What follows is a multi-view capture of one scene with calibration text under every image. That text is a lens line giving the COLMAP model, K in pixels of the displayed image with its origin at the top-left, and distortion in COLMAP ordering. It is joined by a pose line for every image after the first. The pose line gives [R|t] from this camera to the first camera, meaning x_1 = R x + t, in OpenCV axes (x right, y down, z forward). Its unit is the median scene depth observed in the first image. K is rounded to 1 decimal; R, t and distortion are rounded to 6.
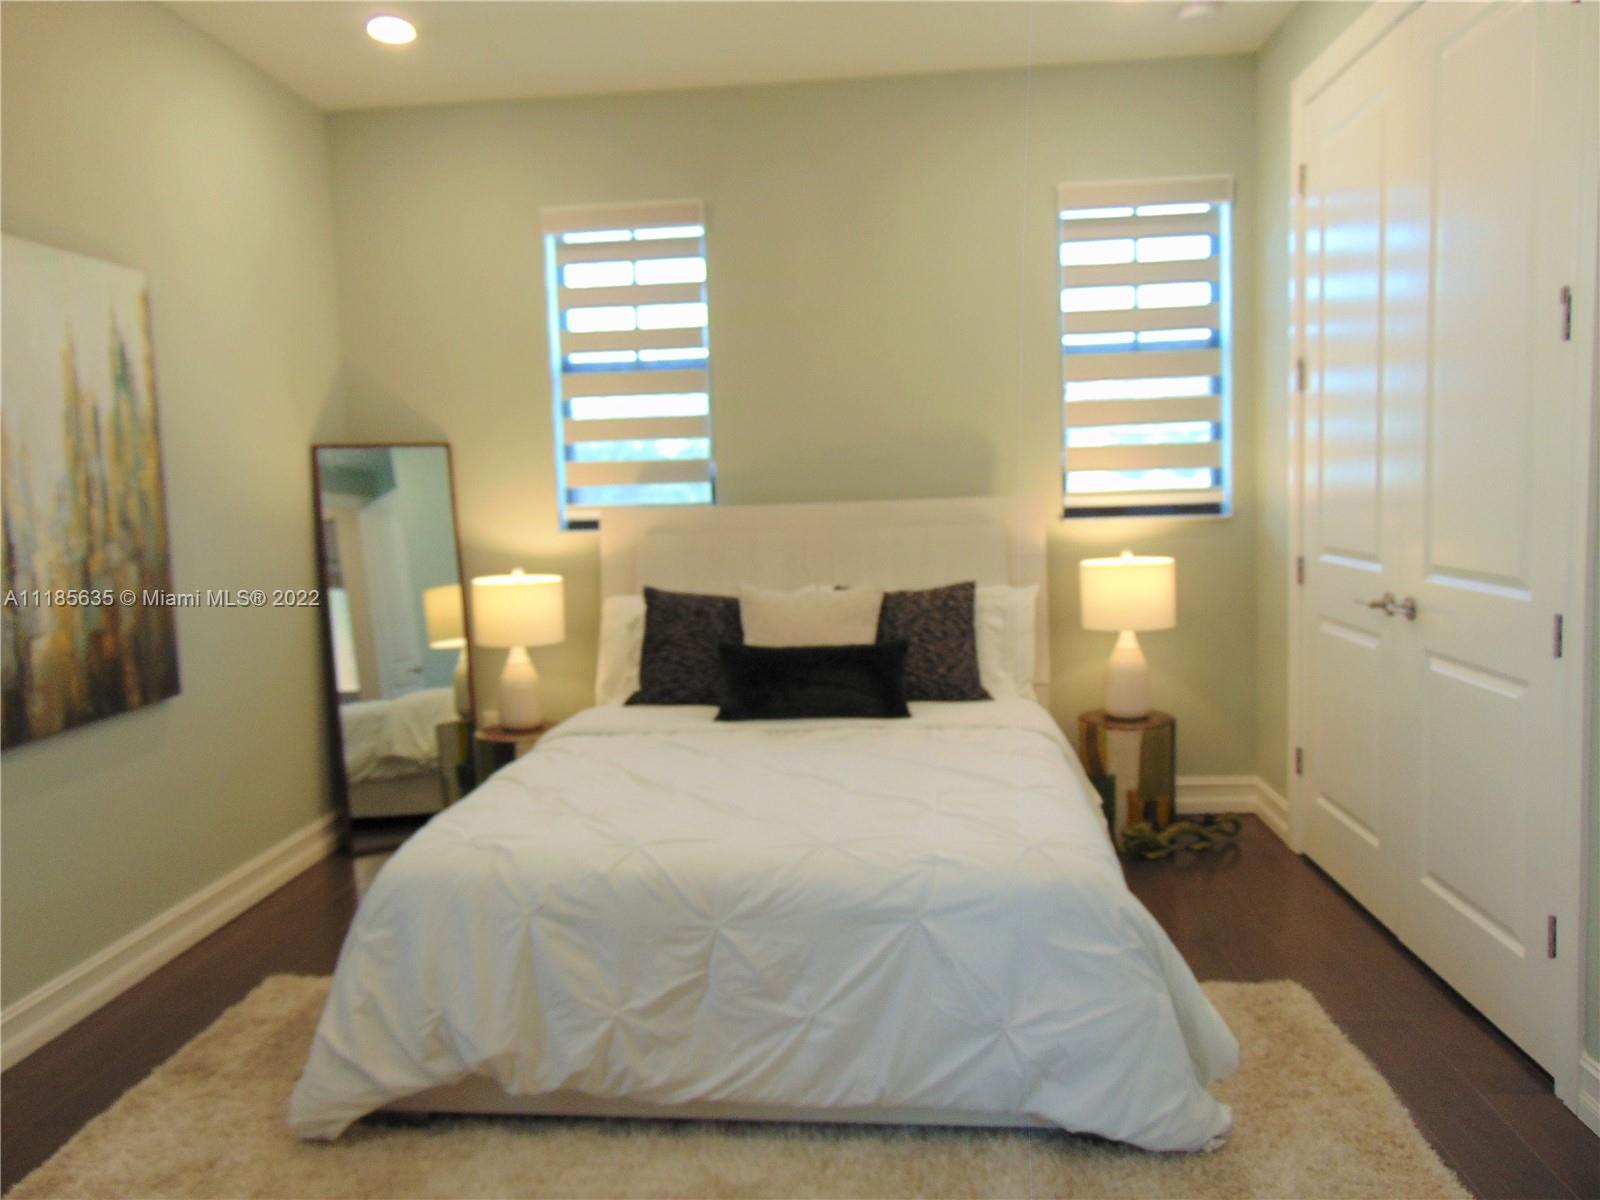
lens RADIAL K [[1189.6, 0, 796.0], [0, 1189.6, 592.0], [0, 0, 1]] dist [-0.025138, 0.045059]
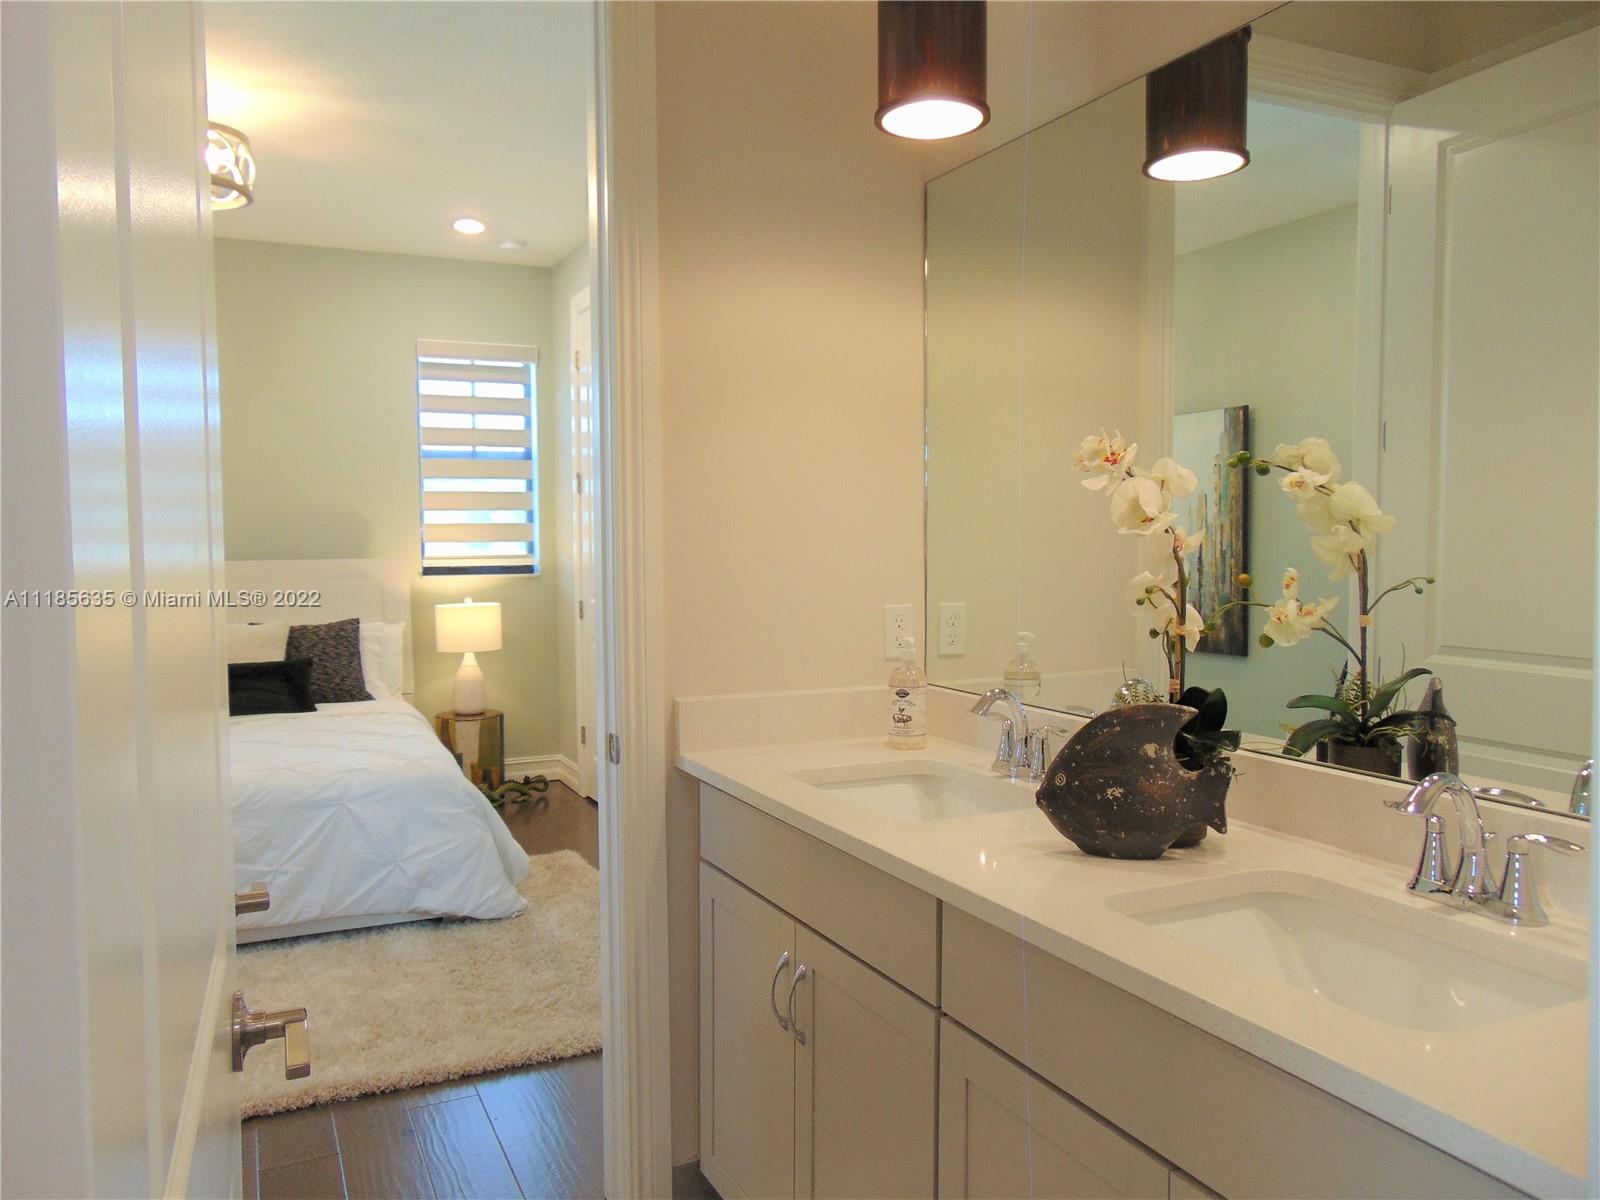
lens RADIAL K [[1189.6, 0, 793.8], [0, 1189.6, 596.5], [0, 0, 1]] dist [-0.025138, 0.045059]
pose [[0.861499, 0.003581, 0.507747, -0.118123], [0.023677, 0.998604, -0.047216, 0.043728], [-0.507207, 0.052698, 0.860212, -0.459927]]
